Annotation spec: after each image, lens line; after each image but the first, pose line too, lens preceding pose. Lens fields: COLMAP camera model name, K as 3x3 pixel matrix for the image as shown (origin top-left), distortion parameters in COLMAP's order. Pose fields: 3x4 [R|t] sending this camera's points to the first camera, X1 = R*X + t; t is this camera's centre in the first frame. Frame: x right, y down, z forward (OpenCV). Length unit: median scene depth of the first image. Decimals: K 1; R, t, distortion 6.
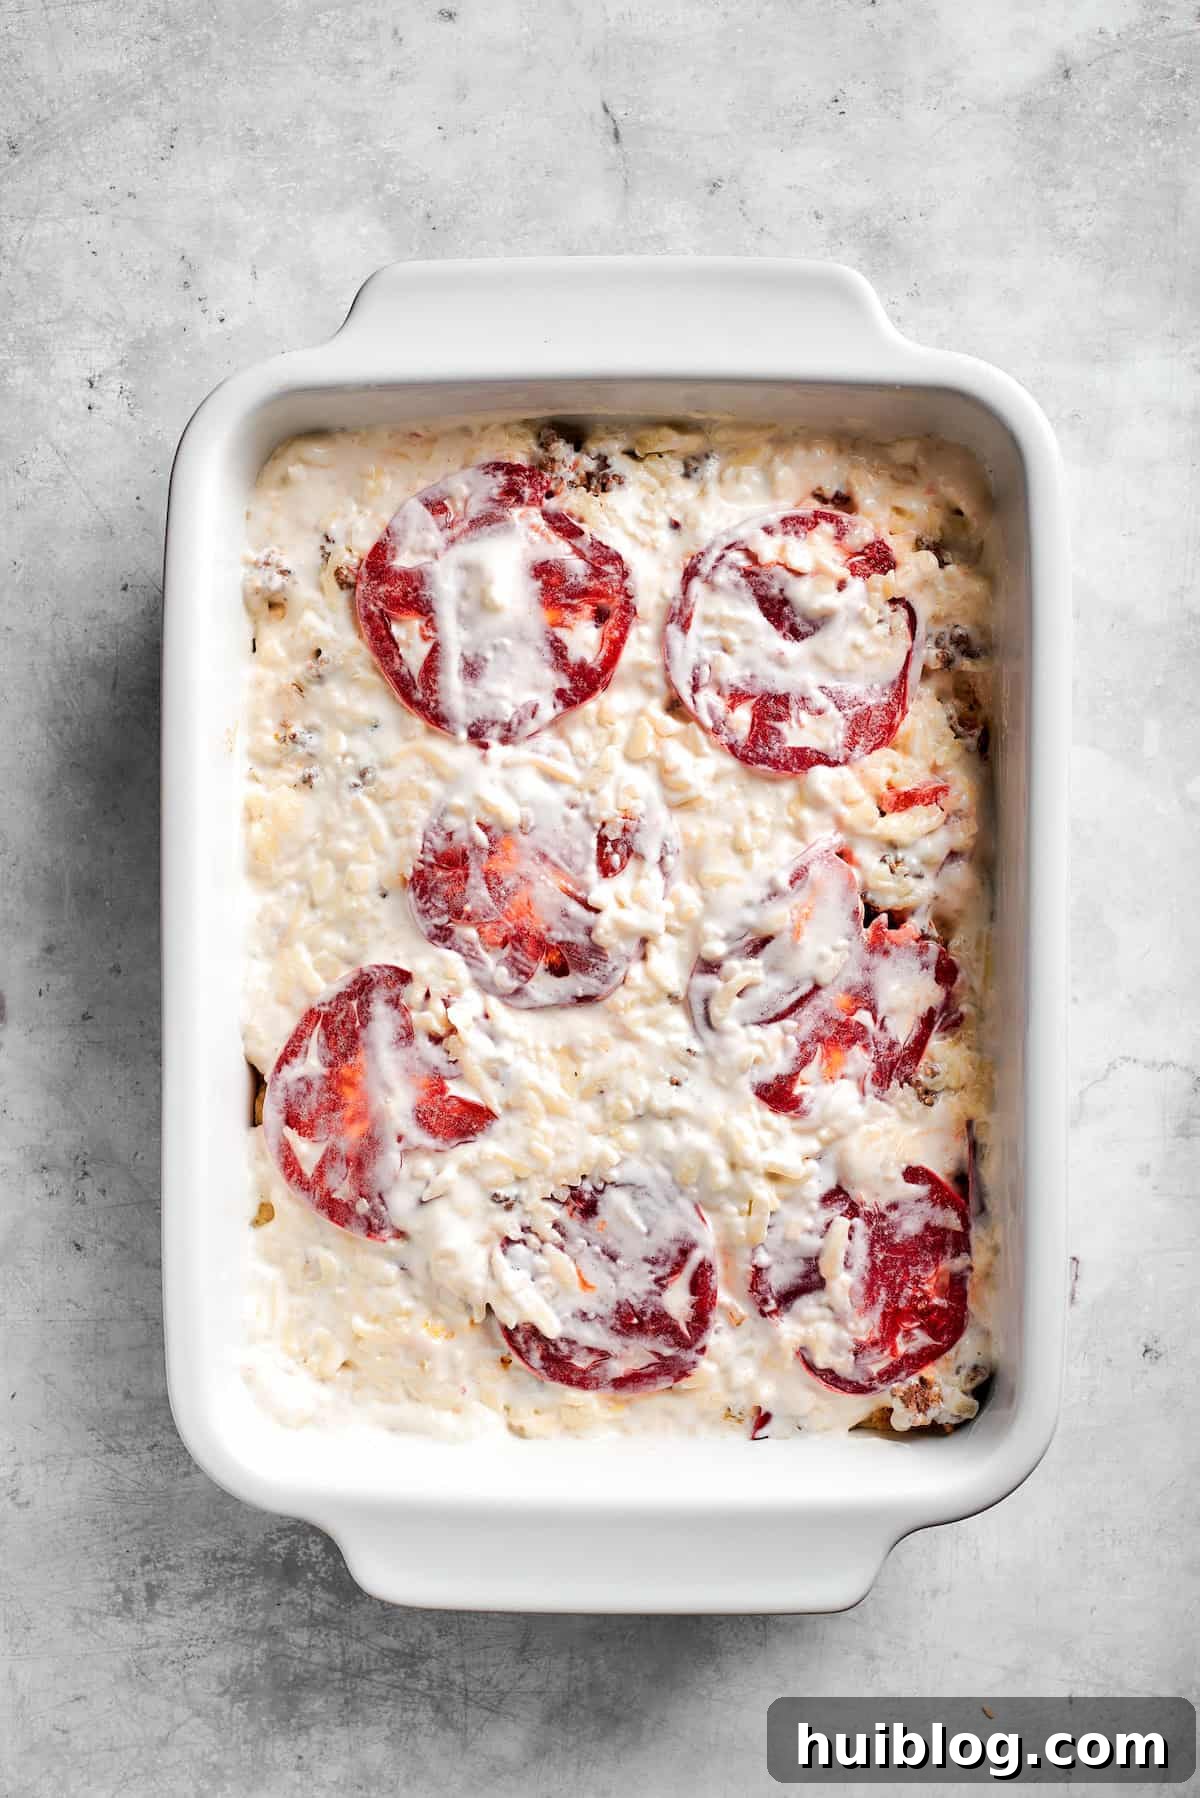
lens RADIAL K [[11888.1, 0, 600.0], [0, 11888.1, 899.0], [0, 0, 1]] dist [-1.946954, -40.900554]
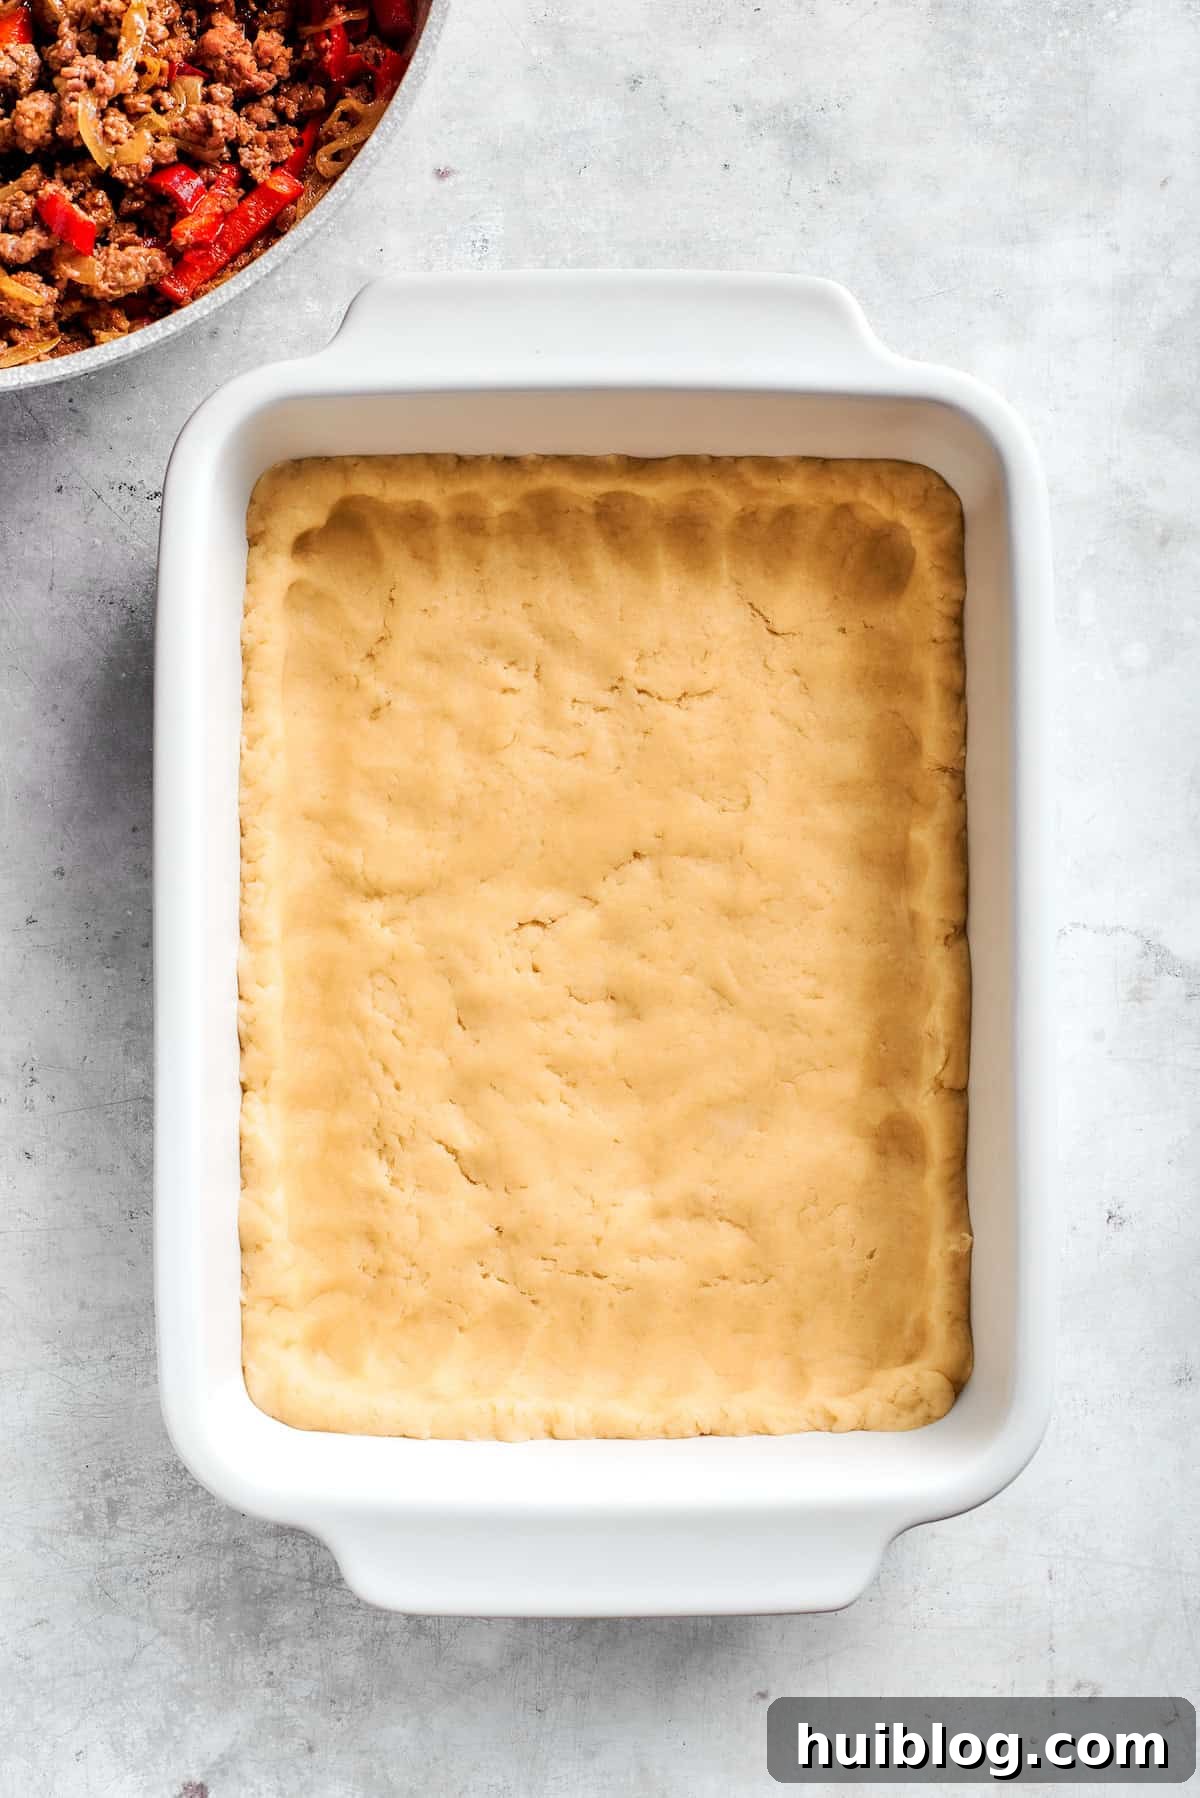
lens RADIAL K [[12875.3, 0, 600.0], [0, 12875.3, 899.0], [0, 0, 1]] dist [-0.848366, -52.204951]
pose [[0.999294, -0.037301, 0.004536, -0.000638], [0.037256, 0.999259, 0.009659, -0.000427], [-0.004893, -0.009483, 0.999943, -0.066811]]
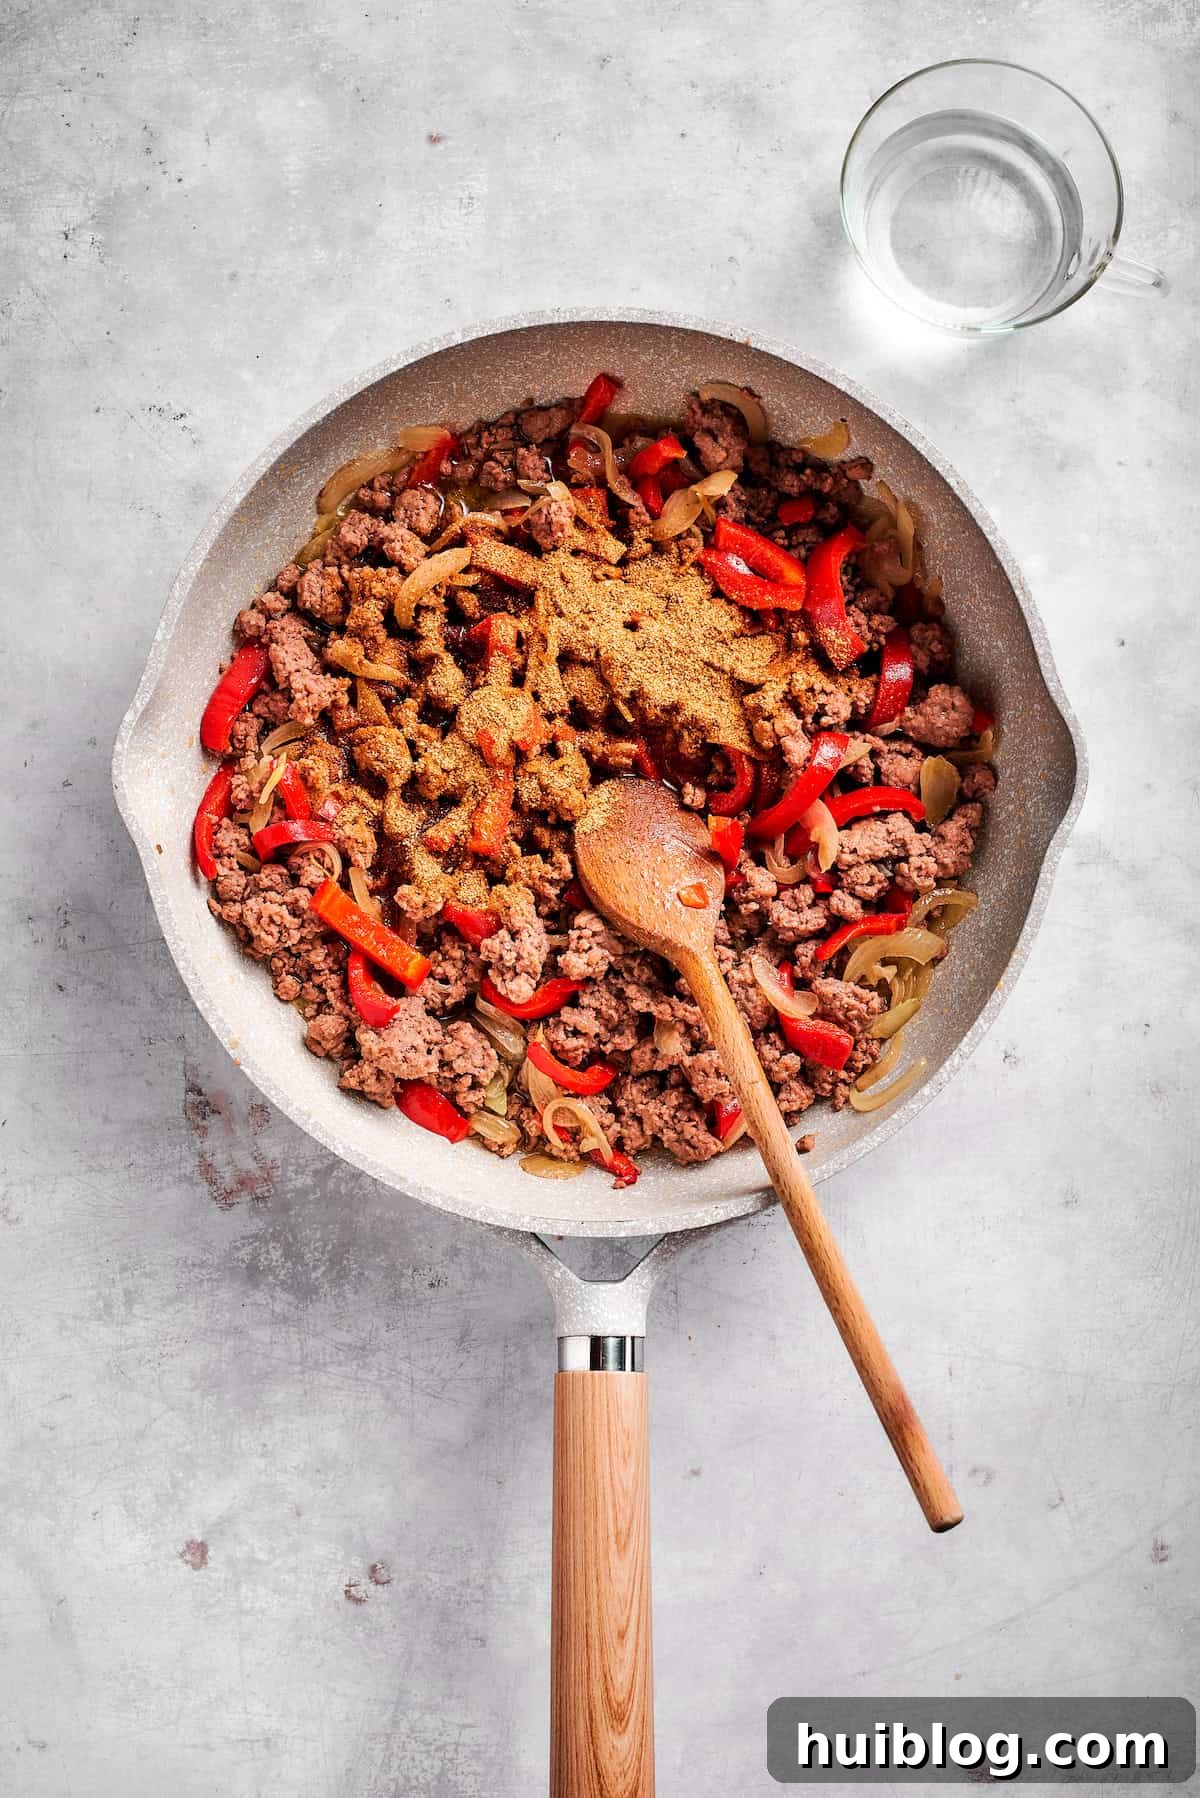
lens RADIAL K [[12038.1, 0, 599.9], [0, 12038.1, 996.2], [0, 0, 1]] dist [-2.284940, 6.011284]
pose [[0.999721, -0.022471, 0.007223, -0.001000], [0.022251, 0.999325, 0.029225, -0.002004], [-0.007875, -0.029056, 0.999547, -0.140170]]
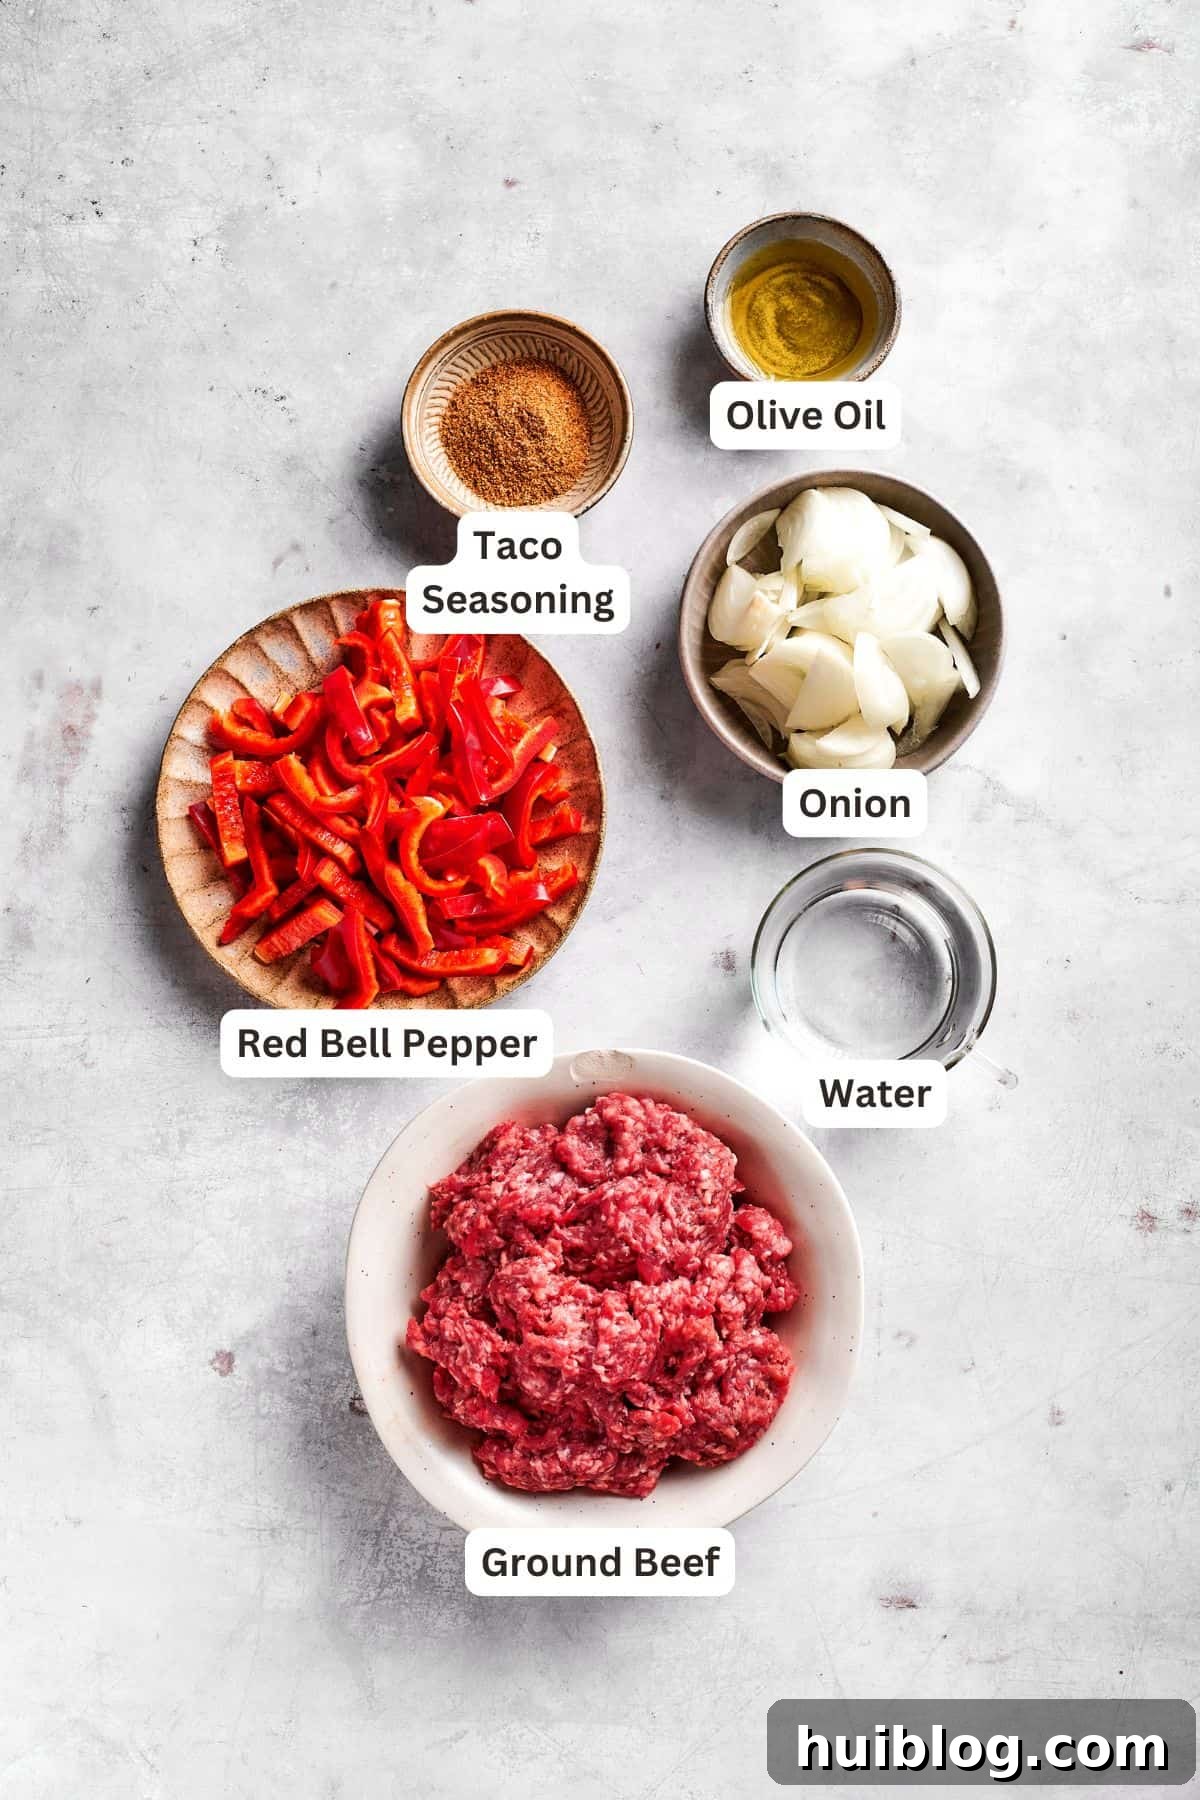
lens RADIAL K [[12051.4, 0, 599.9], [0, 12051.4, 997.3], [0, 0, 1]] dist [-2.284940, 6.011284]
pose [[0.999070, 0.042636, 0.006431, -0.001265], [-0.042860, 0.998274, 0.040146, -0.012051], [-0.004708, -0.040384, 0.999173, -0.333616]]
